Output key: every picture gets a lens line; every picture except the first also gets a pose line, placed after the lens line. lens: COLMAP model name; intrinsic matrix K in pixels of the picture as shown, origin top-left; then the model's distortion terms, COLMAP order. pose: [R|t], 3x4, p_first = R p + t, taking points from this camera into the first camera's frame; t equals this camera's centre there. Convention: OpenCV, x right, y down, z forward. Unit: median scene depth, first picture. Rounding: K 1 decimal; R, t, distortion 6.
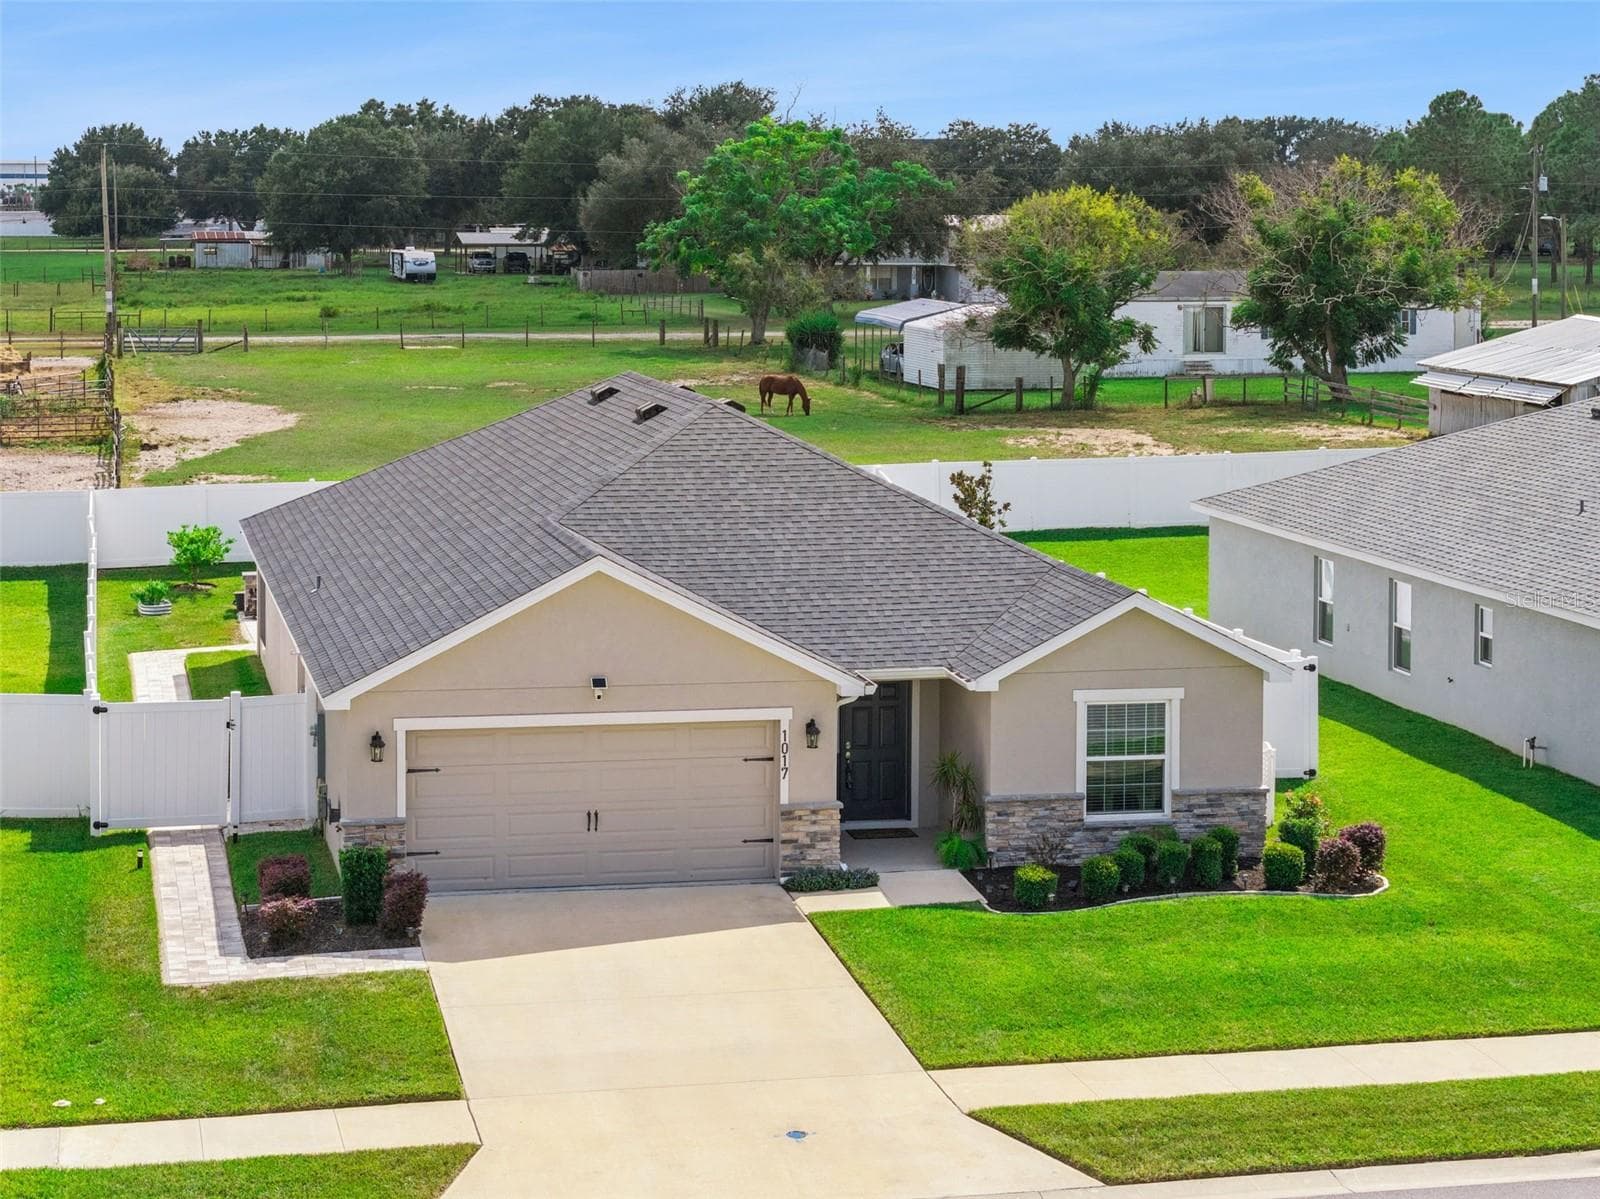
lens RADIAL K [[3208.7, 0, 800.7], [0, 3208.7, 441.2], [0, 0, 1]] dist [0.028989, -0.029642]
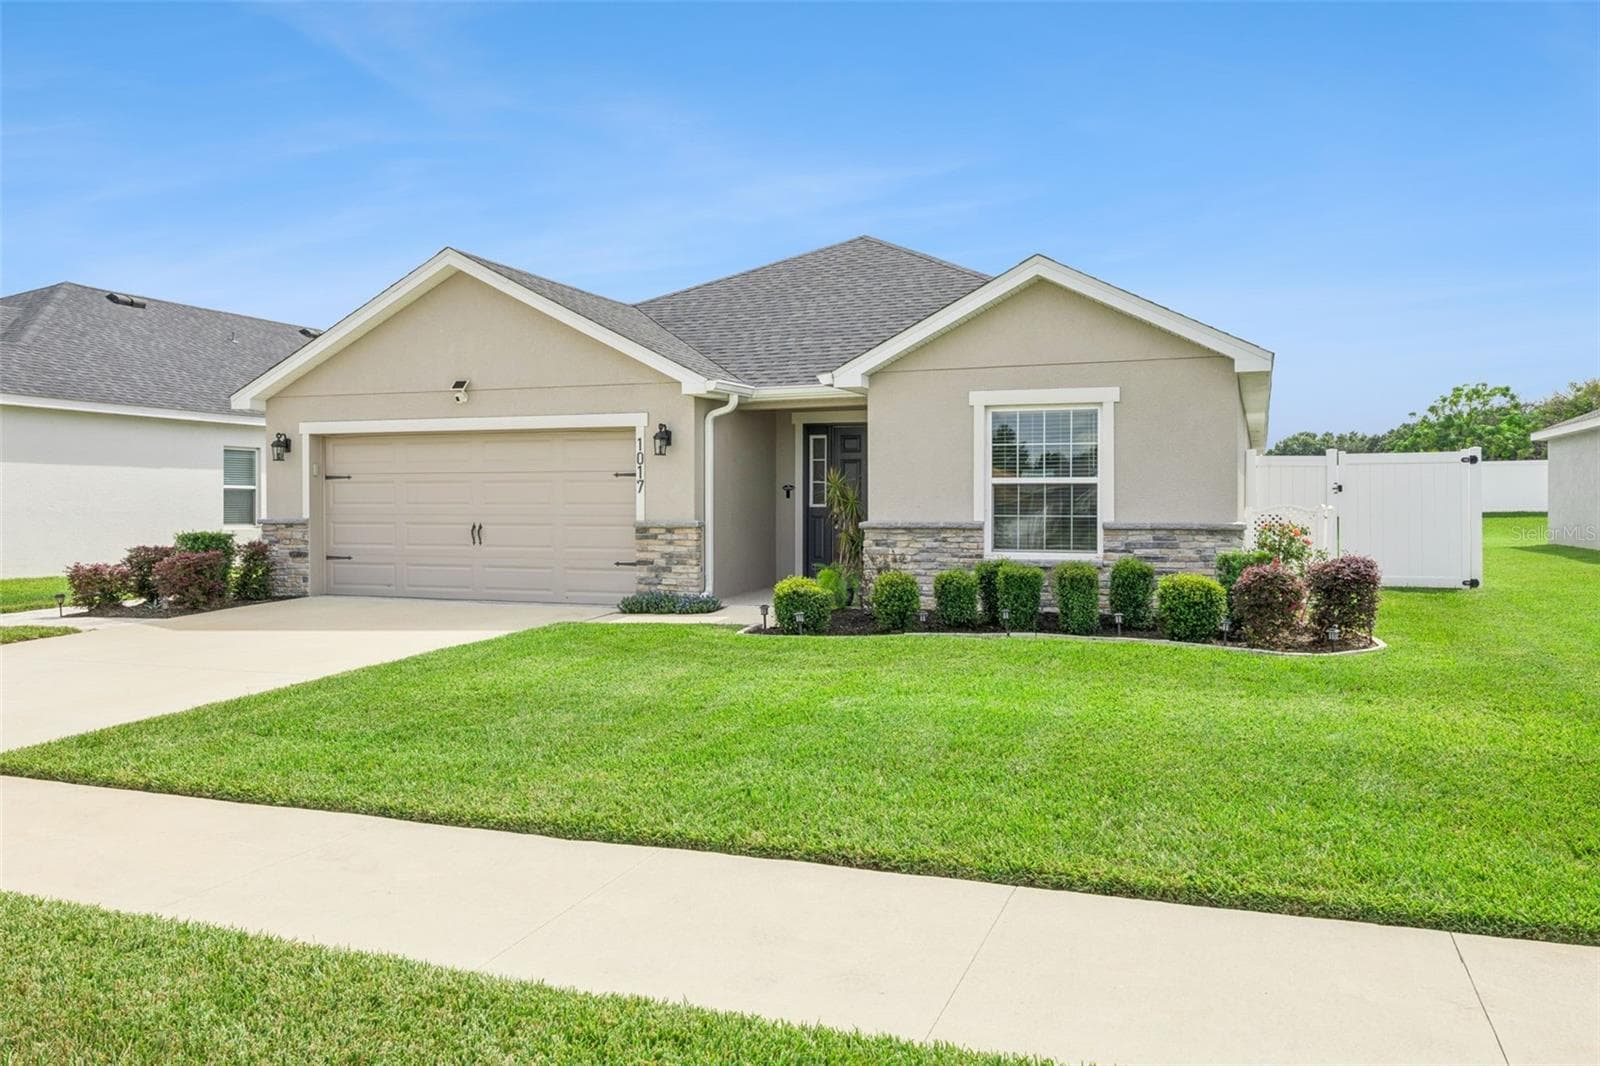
lens RADIAL K [[1226.8, 0, 789.0], [0, 1226.8, 530.8], [0, 0, 1]] dist [-0.004271, -0.004054]
pose [[0.832610, 0.005669, -0.553831, 0.215132], [-0.038001, 0.998176, -0.046912, 0.127557], [0.552554, 0.060105, 0.831307, 0.720686]]
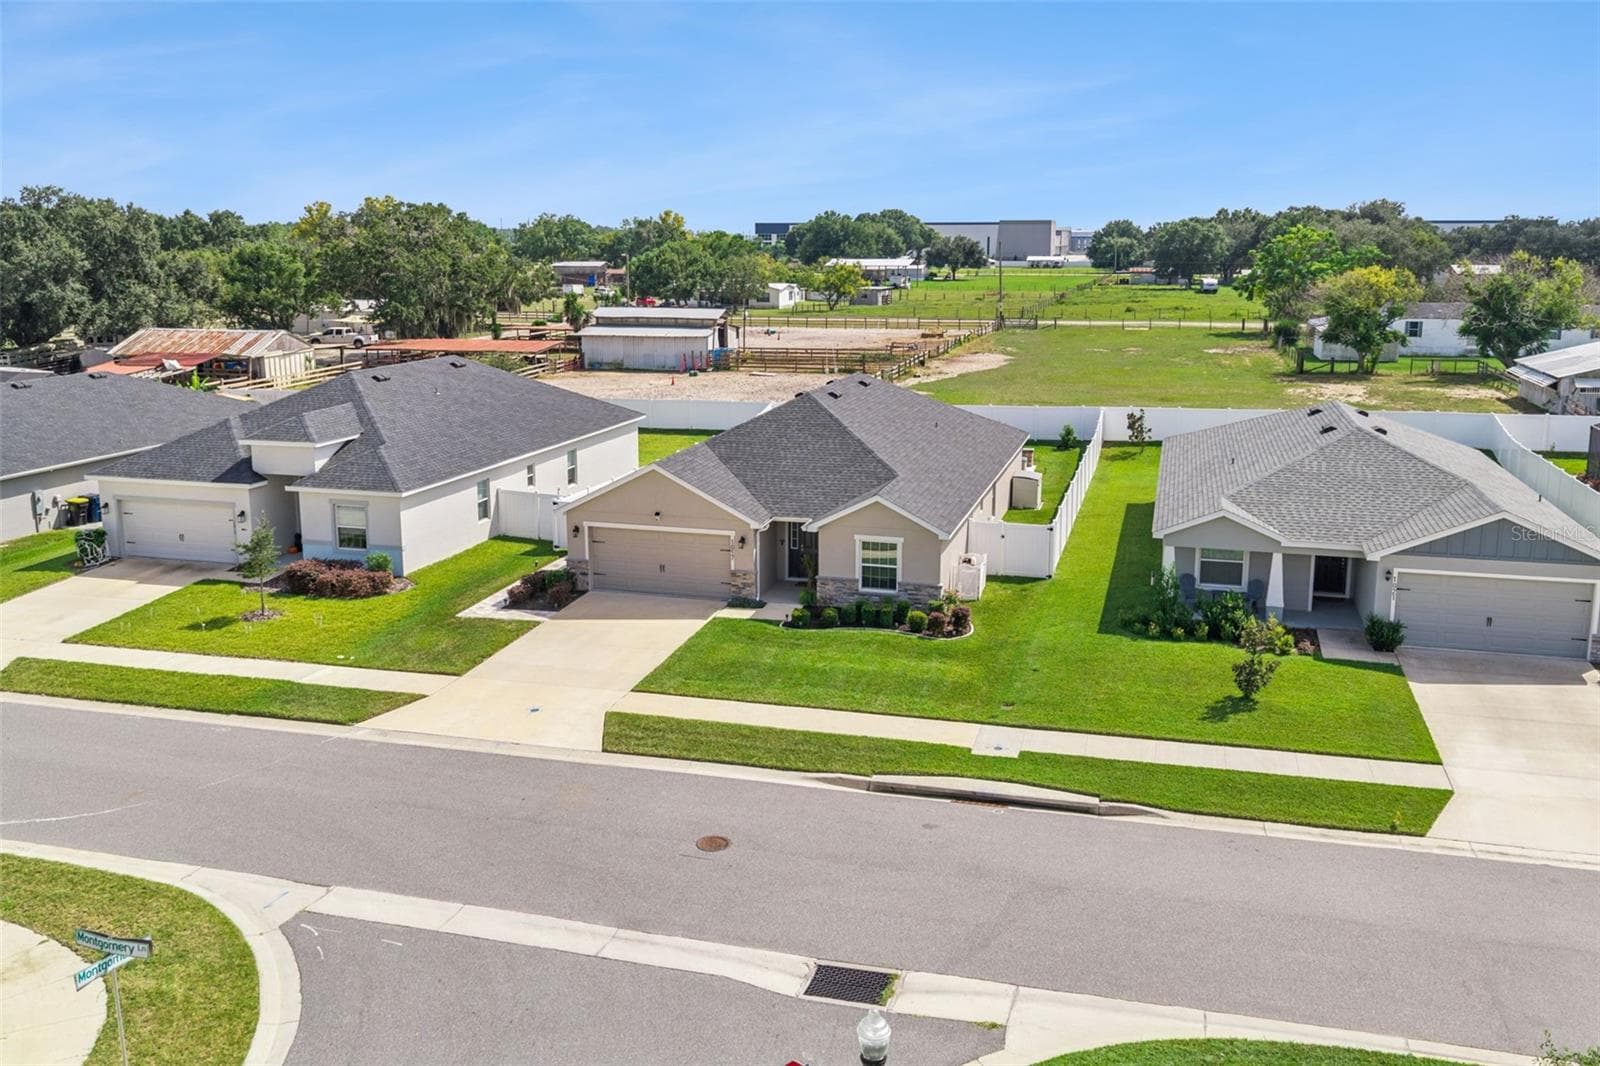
lens RADIAL K [[1331.3, 0, 809.7], [0, 1331.3, 530.6], [0, 0, 1]] dist [0.014812, -0.014795]
pose [[0.883308, 0.096387, -0.458777, 0.490230], [-0.033242, 0.989049, 0.143792, -0.060407], [0.467613, -0.111762, 0.876839, 0.150563]]
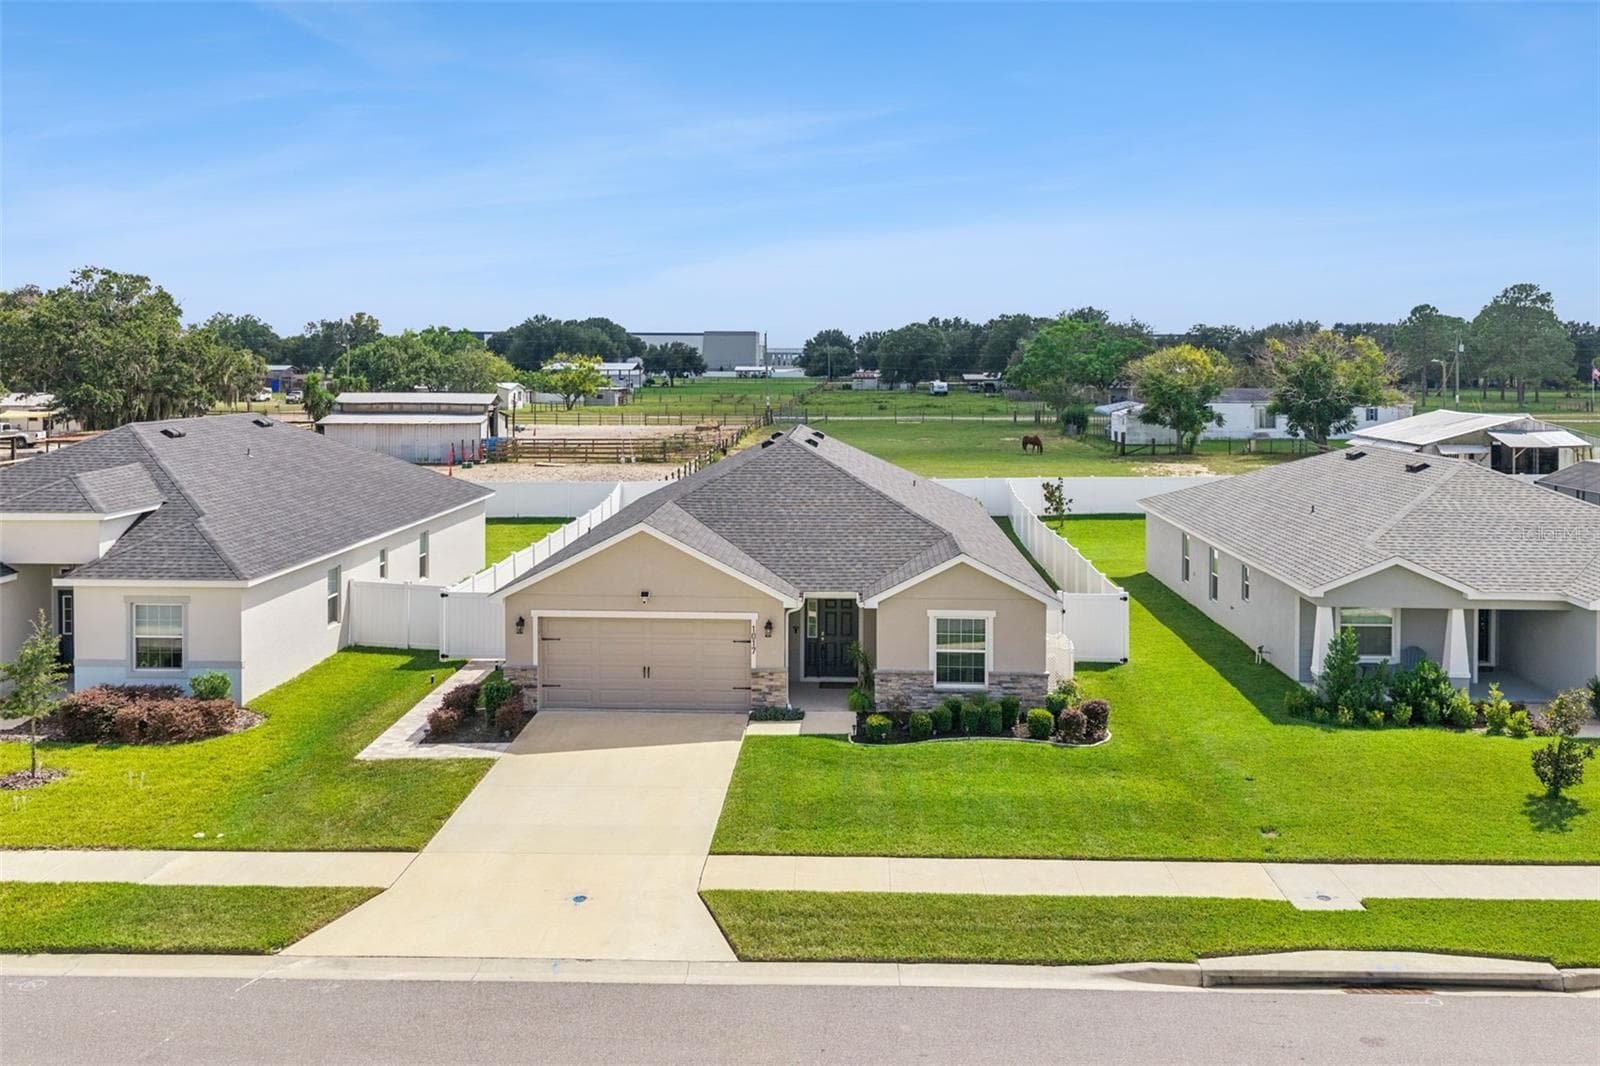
lens RADIAL K [[1364.0, 0, 813.6], [0, 1364.0, 429.4], [0, 0, 1]] dist [0.028099, -0.047450]
pose [[0.968908, 0.012692, -0.247096, 0.202491], [-0.019513, 0.999493, -0.025178, 0.001799], [0.246651, 0.029216, 0.968664, 0.282578]]
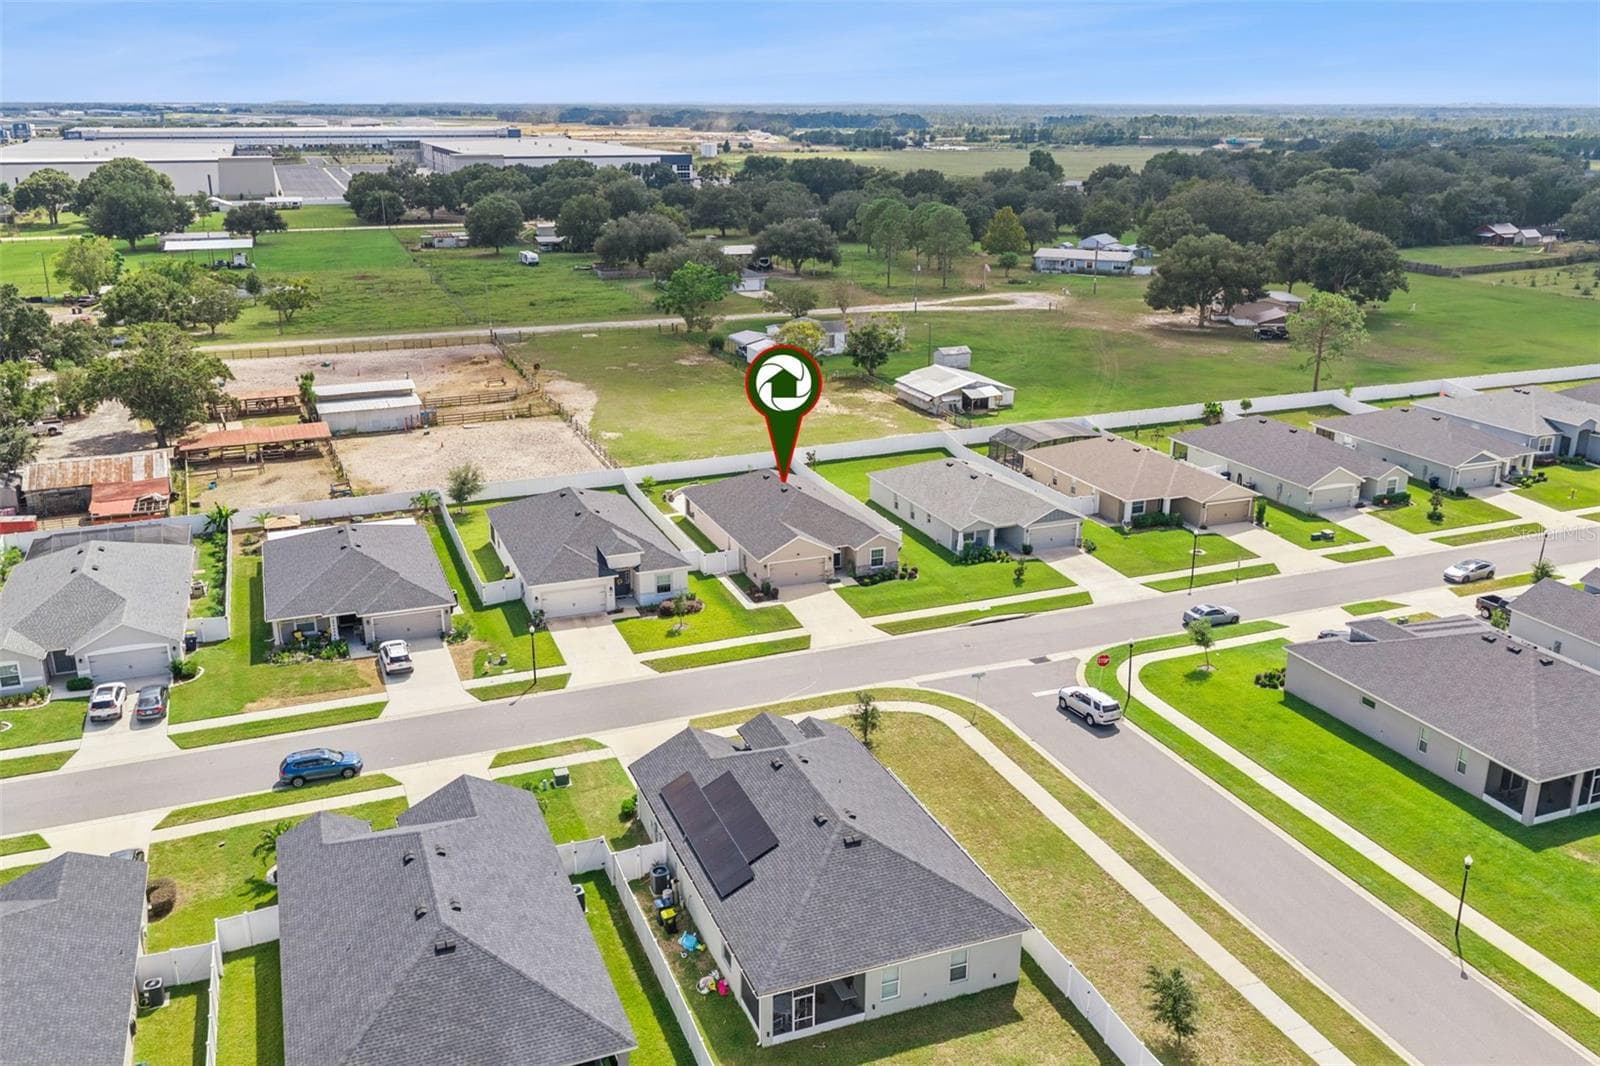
lens RADIAL K [[1331.3, 0, 809.7], [0, 1331.3, 530.6], [0, 0, 1]] dist [0.014812, -0.014795]
pose [[0.986900, -0.051718, 0.152816, -0.424506], [0.015133, 0.972723, 0.231475, -0.557465], [-0.160619, -0.226130, 0.960764, -1.465923]]
